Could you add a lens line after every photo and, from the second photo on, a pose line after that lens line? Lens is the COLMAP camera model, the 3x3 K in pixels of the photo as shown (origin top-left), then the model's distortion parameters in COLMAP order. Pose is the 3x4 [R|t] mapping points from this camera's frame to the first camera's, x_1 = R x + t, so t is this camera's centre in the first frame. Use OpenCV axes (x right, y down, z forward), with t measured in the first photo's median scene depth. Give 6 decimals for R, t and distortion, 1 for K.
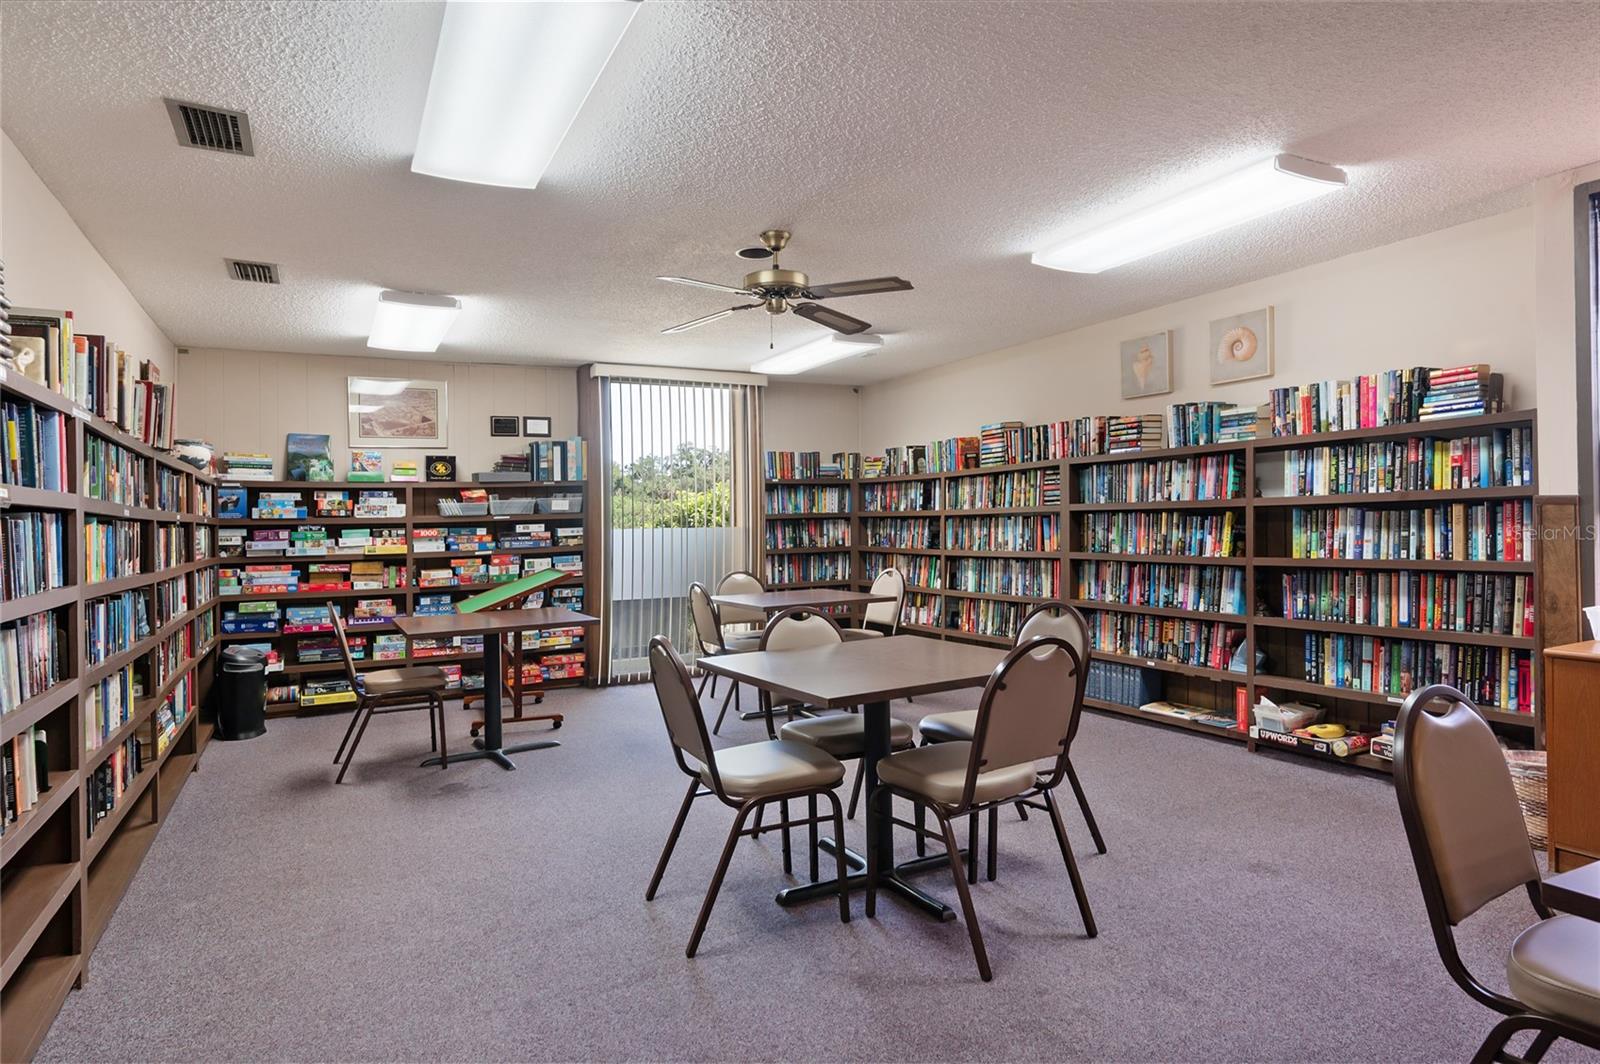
lens RADIAL K [[897.1, 0, 801.2], [0, 897.1, 525.3], [0, 0, 1]] dist [-0.000089, 0.000065]
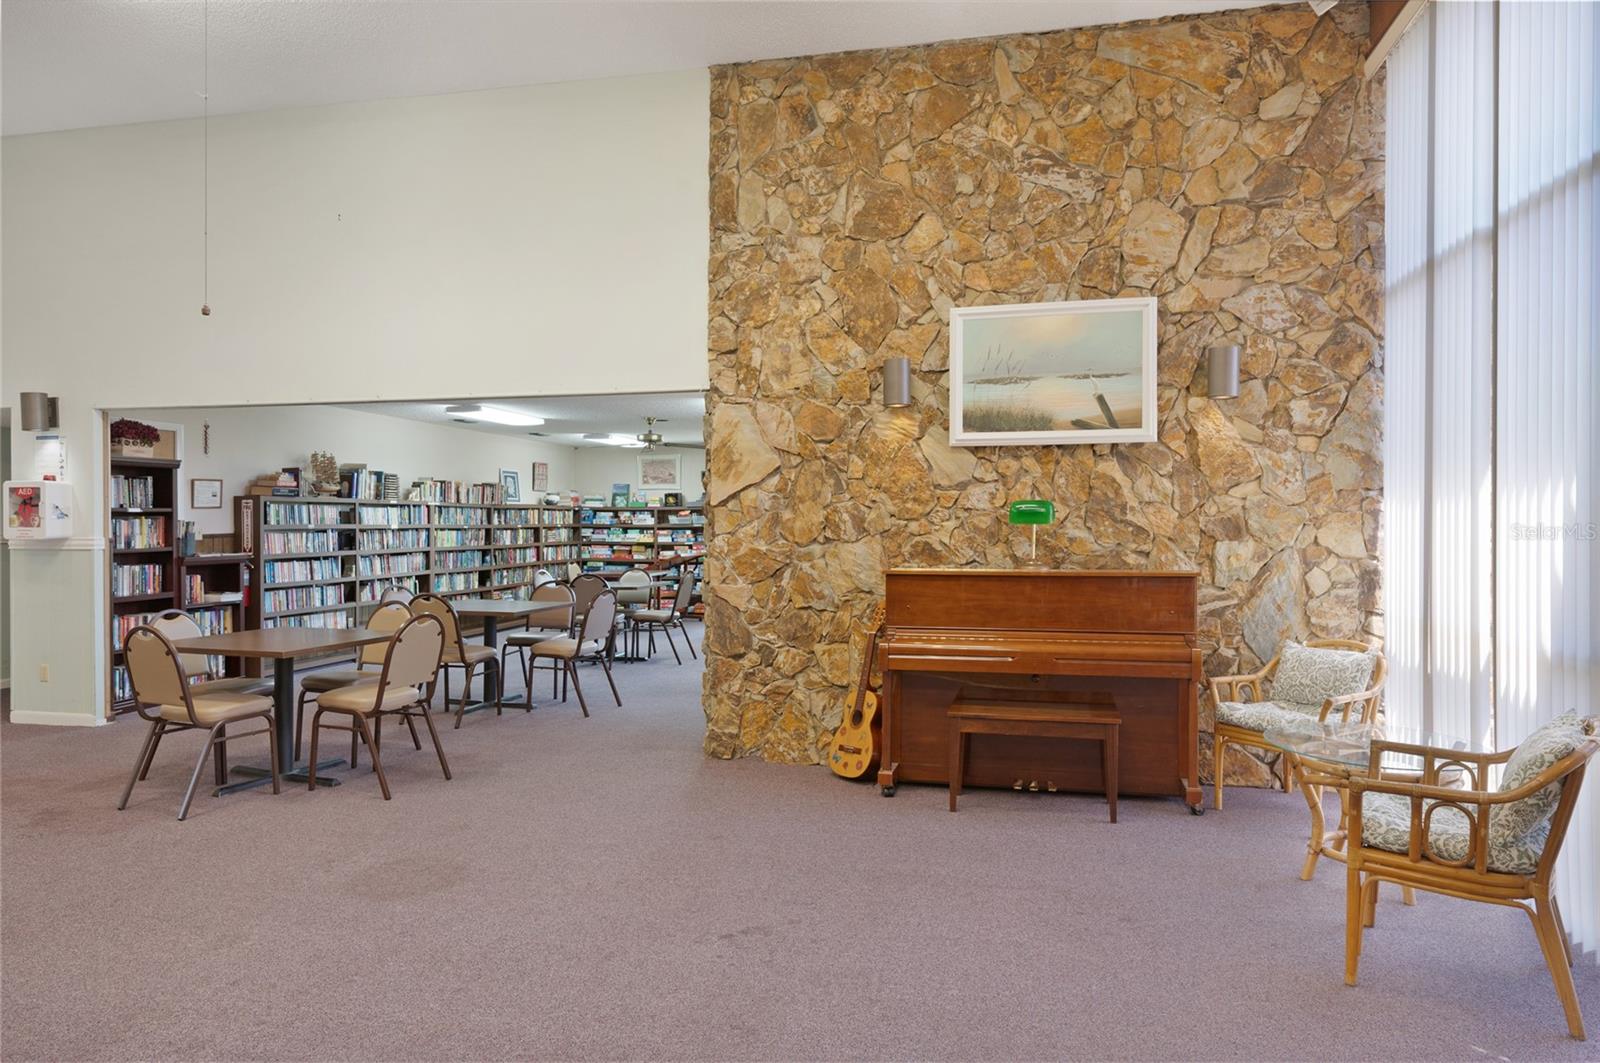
lens RADIAL K [[1014.0, 0, 799.7], [0, 1014.0, 532.4], [0, 0, 1]] dist [-0.024291, -0.004376]
pose [[0.749968, 0.027062, -0.660920, 1.302215], [-0.013564, 0.999582, 0.025537, -0.052779], [0.661335, -0.010187, 0.750022, -0.492667]]
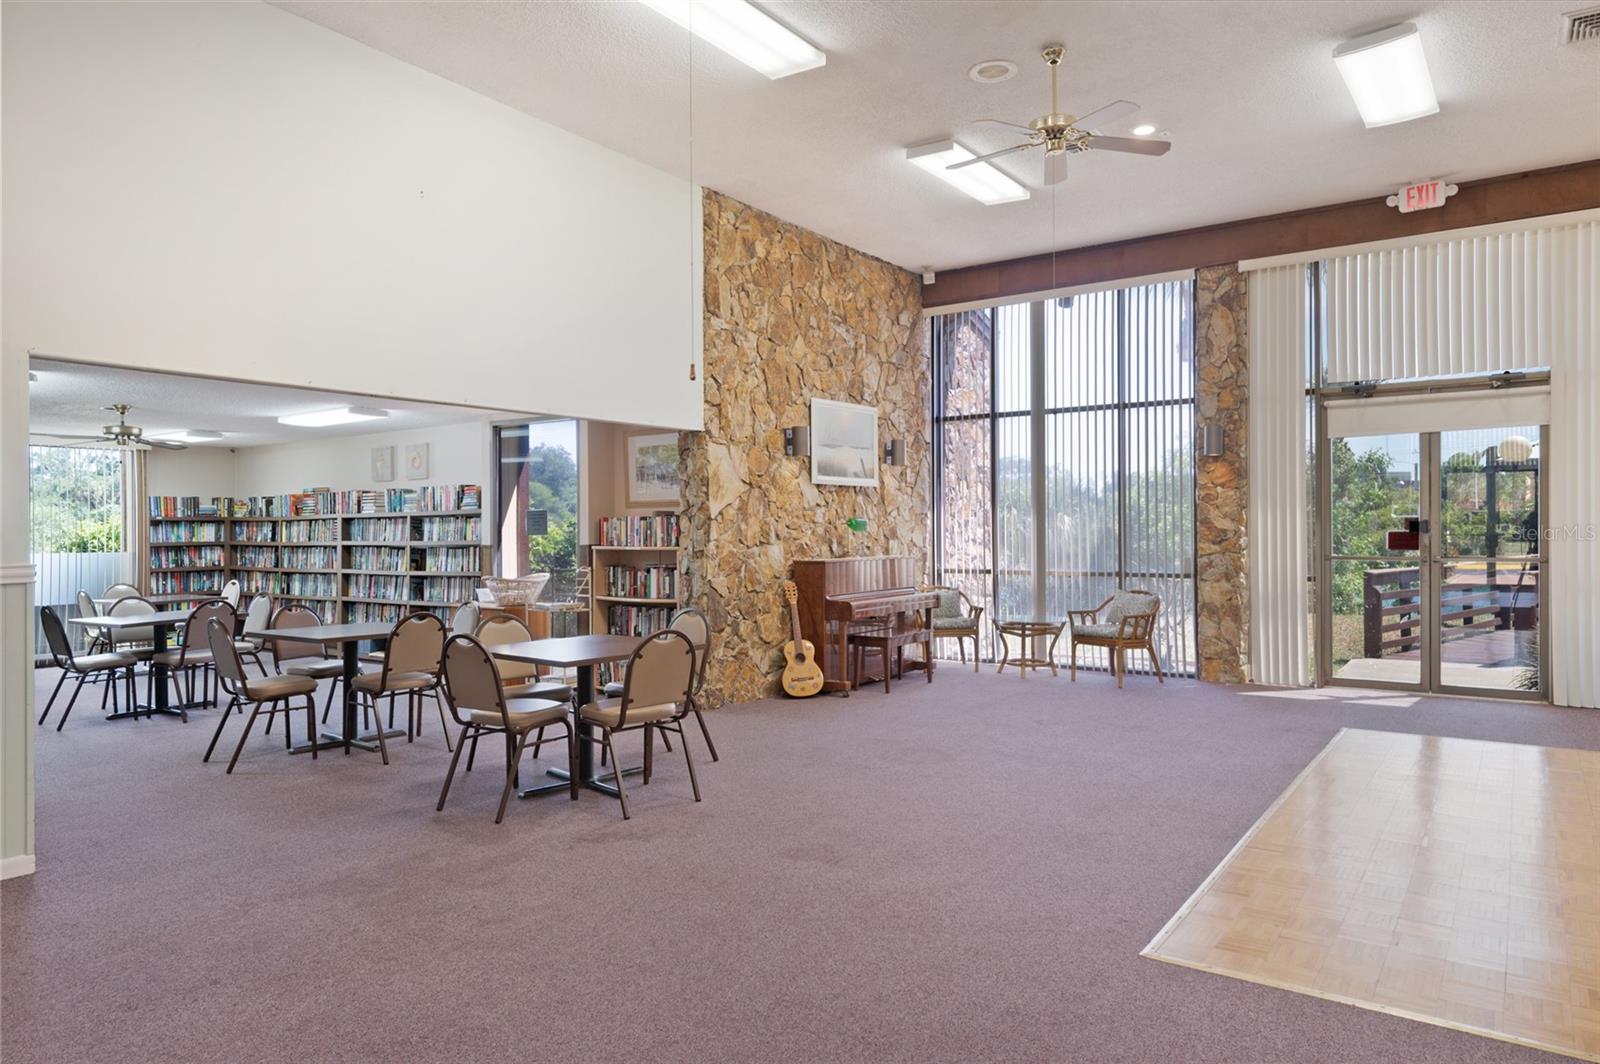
lens RADIAL K [[1014.0, 0, 799.6], [0, 1014.0, 550.4], [0, 0, 1]] dist [-0.024291, -0.004376]
pose [[0.894522, 0.001971, 0.447019, 0.197594], [-0.007152, 0.999925, 0.009904, -0.028073], [-0.446966, -0.012056, 0.894470, -0.991078]]
